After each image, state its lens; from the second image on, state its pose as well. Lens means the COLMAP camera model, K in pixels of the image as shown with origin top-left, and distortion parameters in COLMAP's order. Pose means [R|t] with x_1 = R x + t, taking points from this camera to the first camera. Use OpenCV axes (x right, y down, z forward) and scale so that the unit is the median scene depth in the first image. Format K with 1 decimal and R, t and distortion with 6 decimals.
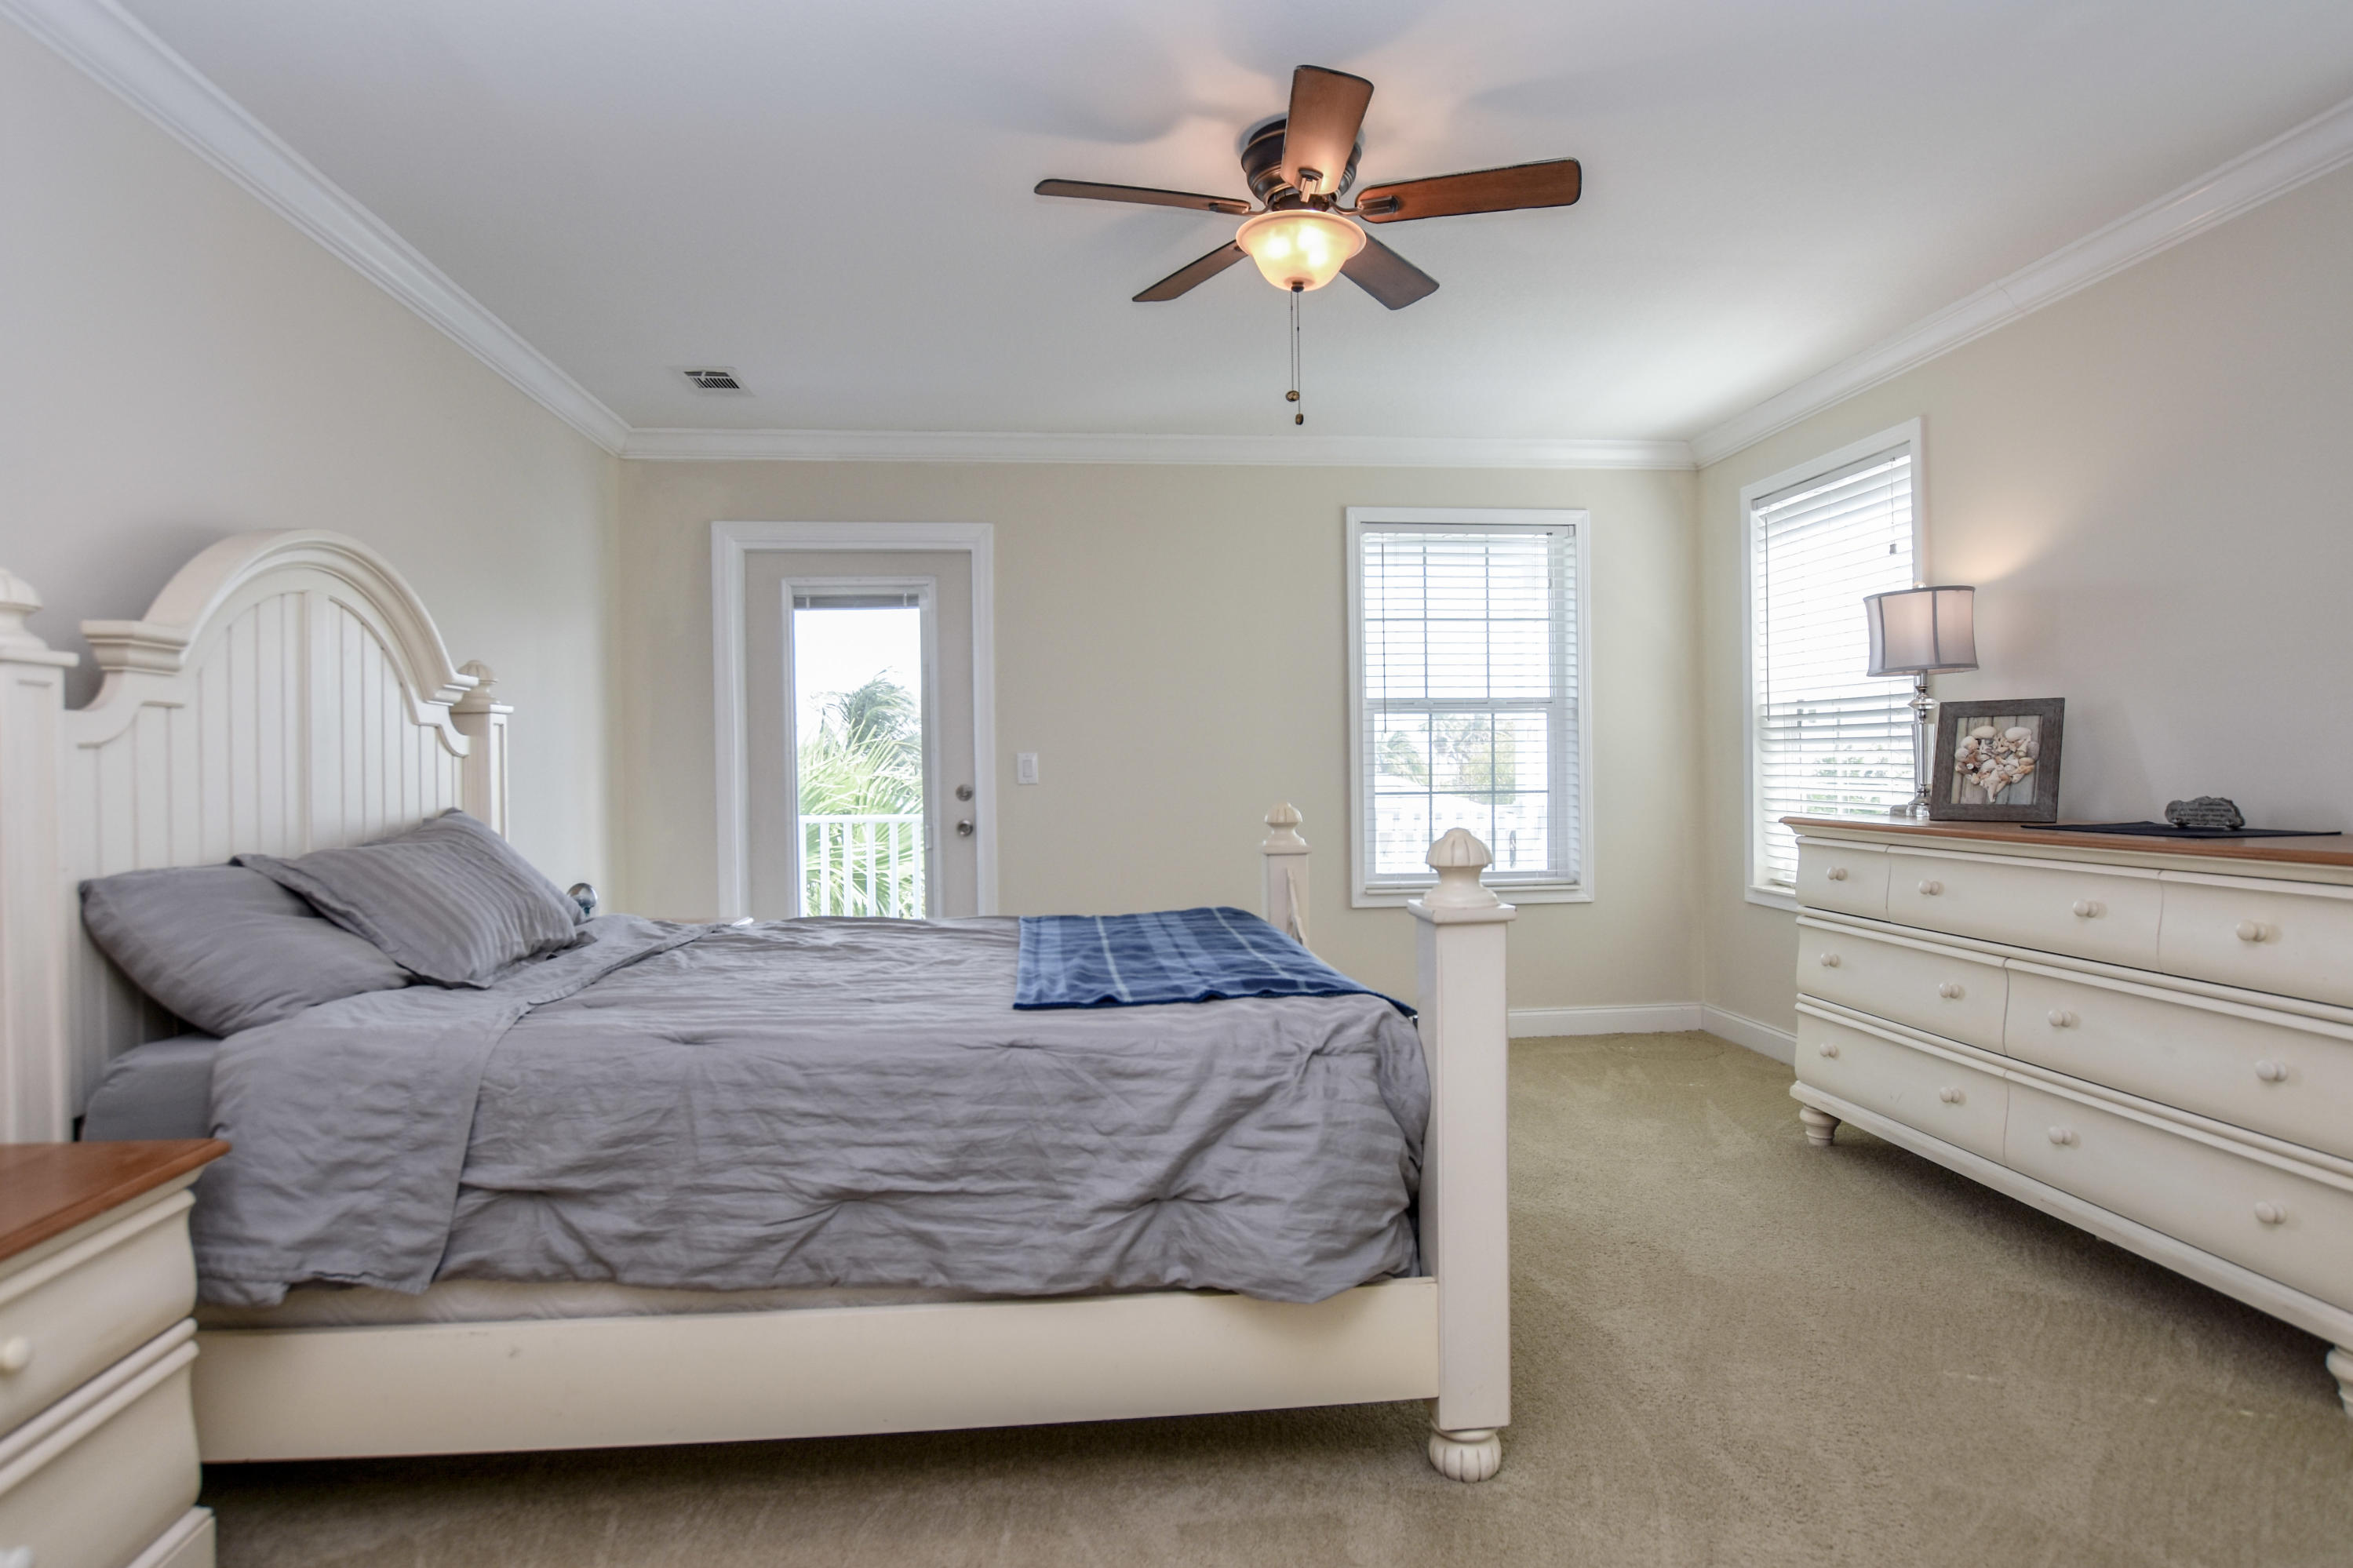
lens RADIAL K [[1219.6, 0, 1176.5], [0, 1219.6, 784.0], [0, 0, 1]] dist [-0.026726, 0.000188]
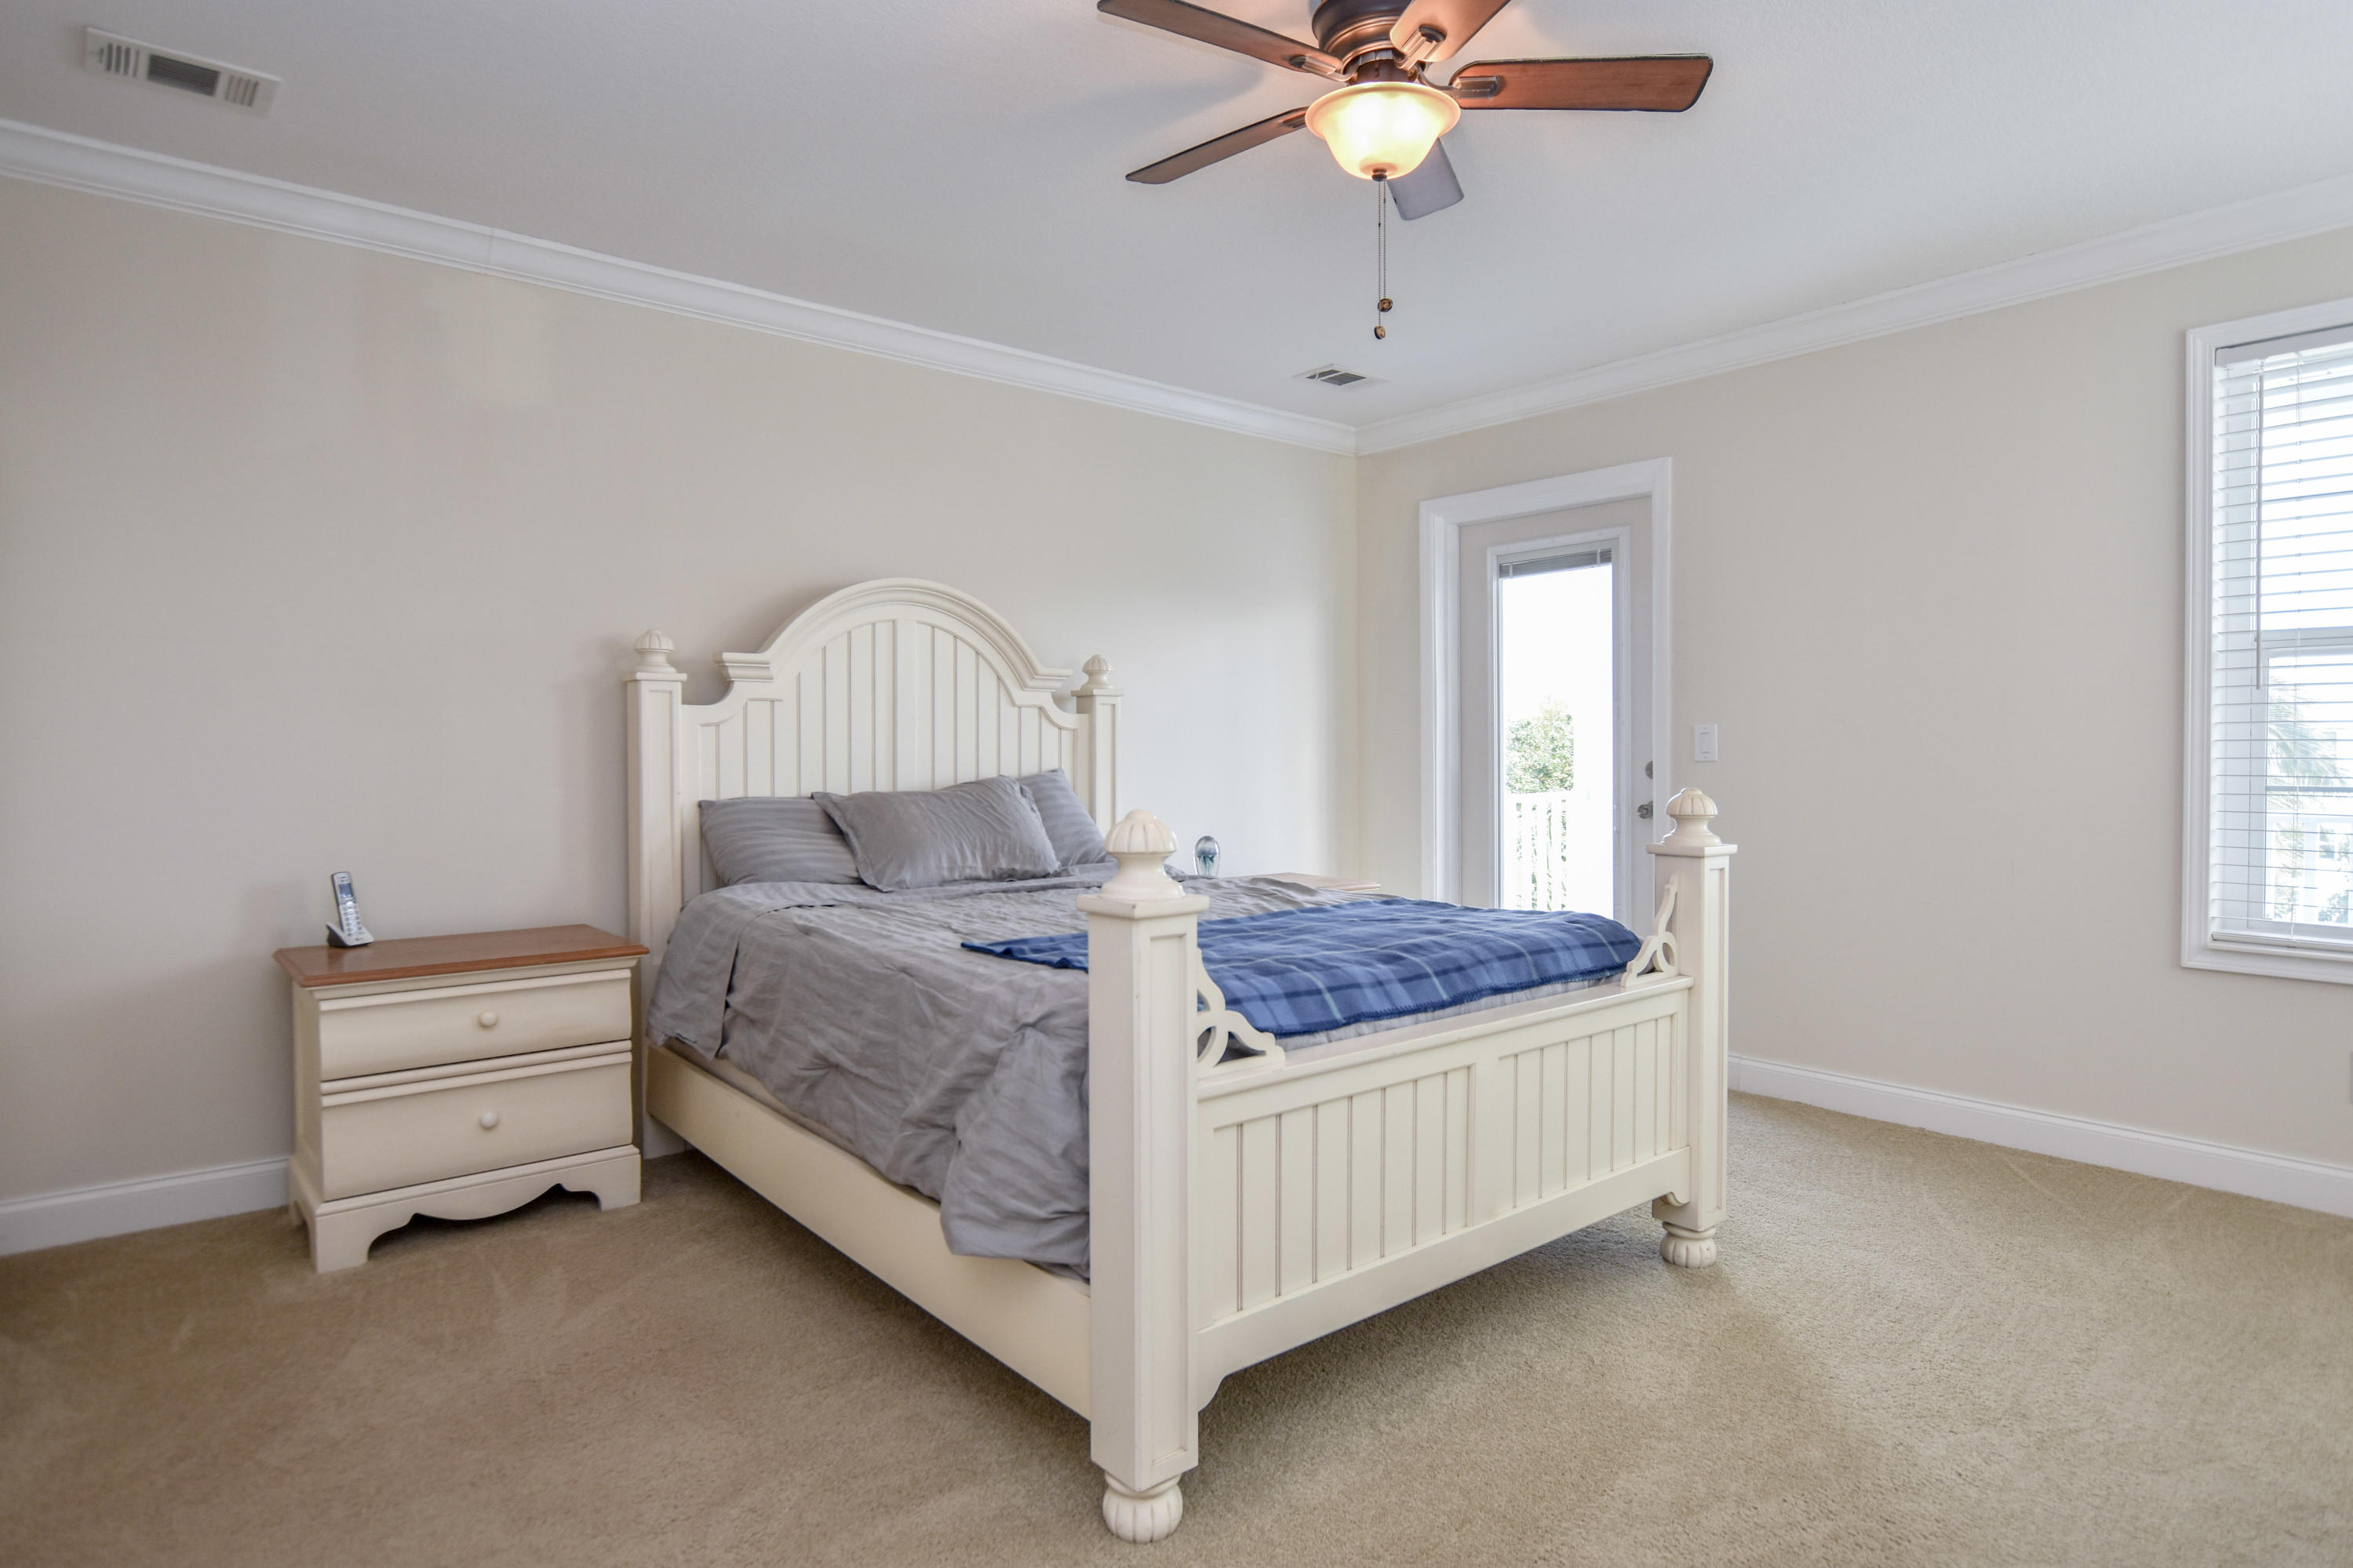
lens RADIAL K [[1303.7, 0, 1176.5], [0, 1303.7, 784.0], [0, 0, 1]] dist [-0.017992, 0.000550]
pose [[0.551521, 0.032616, -0.833523, 0.683671], [-0.015852, 0.999465, 0.028620, -0.006384], [0.834011, -0.002572, 0.551742, 0.325745]]
